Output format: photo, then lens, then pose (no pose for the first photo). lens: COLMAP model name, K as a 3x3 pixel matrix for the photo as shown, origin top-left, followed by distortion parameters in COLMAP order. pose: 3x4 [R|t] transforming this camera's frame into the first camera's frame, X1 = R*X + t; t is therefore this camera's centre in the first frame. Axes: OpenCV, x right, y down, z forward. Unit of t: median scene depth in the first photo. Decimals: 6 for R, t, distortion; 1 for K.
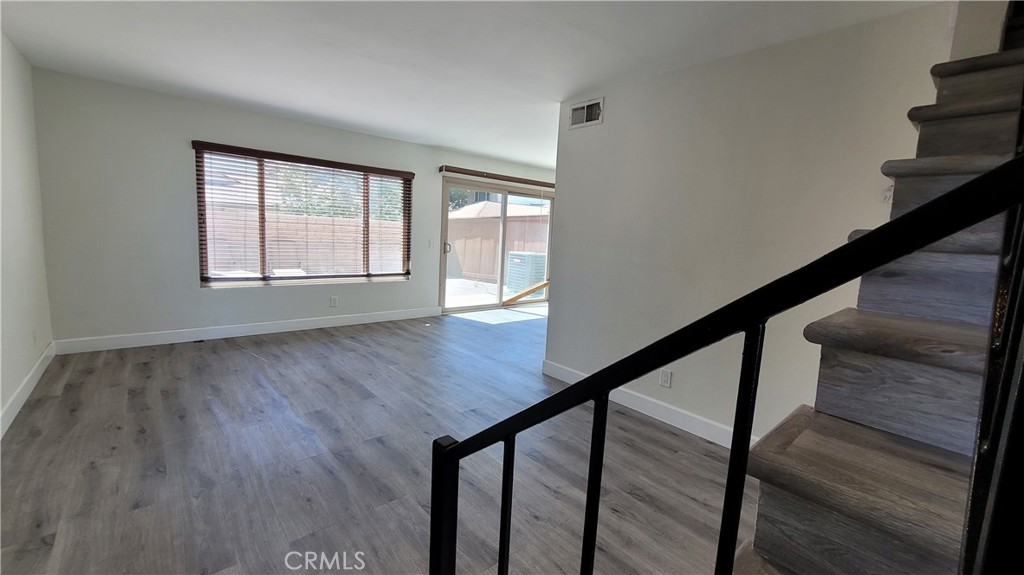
lens RADIAL K [[418.7, 0, 518.3], [0, 418.7, 283.0], [0, 0, 1]] dist [-0.000695, -0.002514]
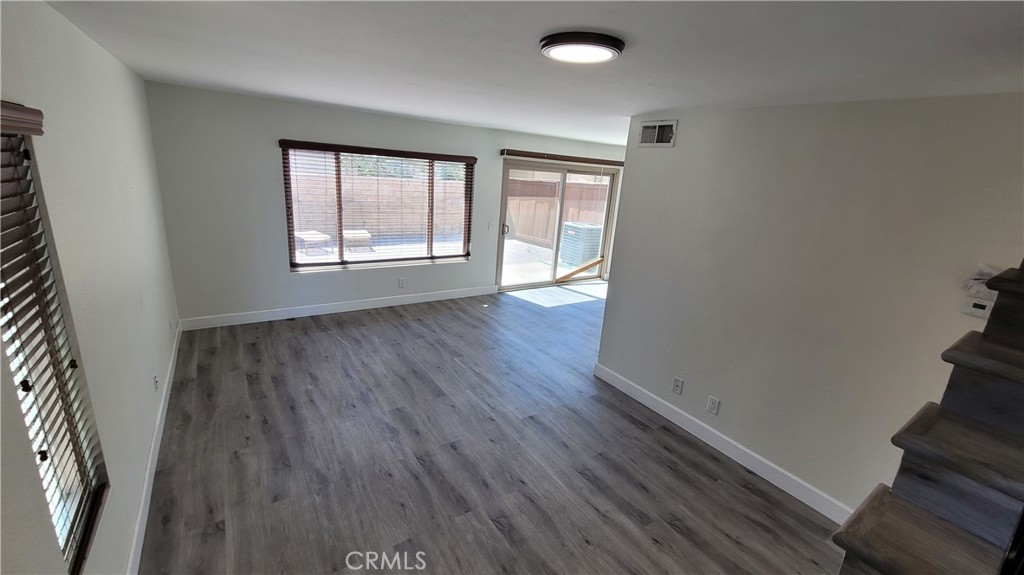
lens RADIAL K [[418.7, 0, 517.7], [0, 418.7, 283.7], [0, 0, 1]] dist [-0.000695, -0.002514]
pose [[0.992446, 0.055340, -0.109490, -0.040727], [-0.039206, 0.988747, 0.144367, -0.210297], [0.116247, -0.138983, 0.983448, -0.058112]]
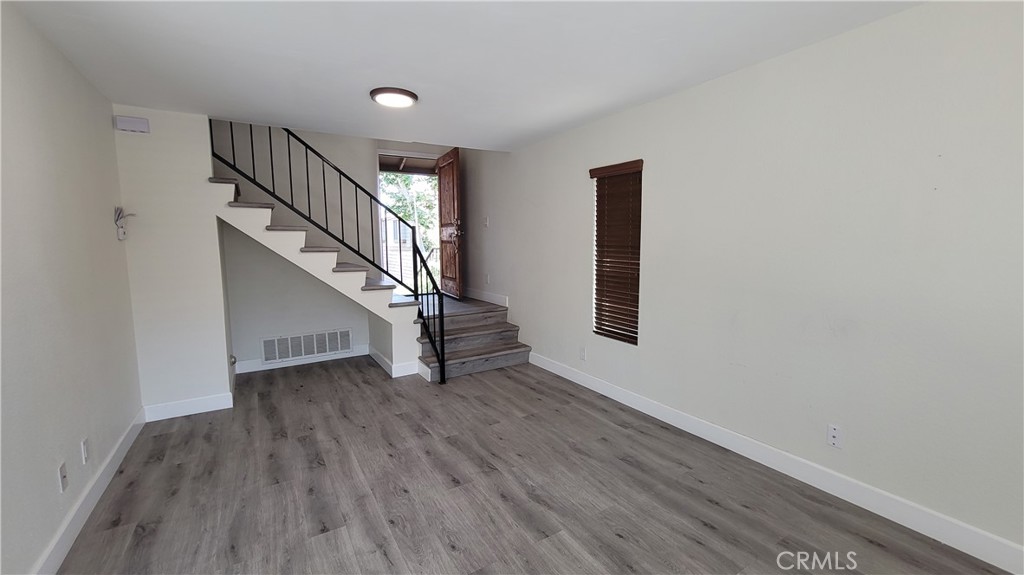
lens RADIAL K [[418.7, 0, 516.5], [0, 418.7, 285.5], [0, 0, 1]] dist [-0.000695, -0.002514]
pose [[-0.985728, -0.059989, 0.157298, -0.495337], [-0.021446, 0.971490, 0.236107, -0.244797], [-0.166977, 0.229363, -0.958911, 1.505910]]
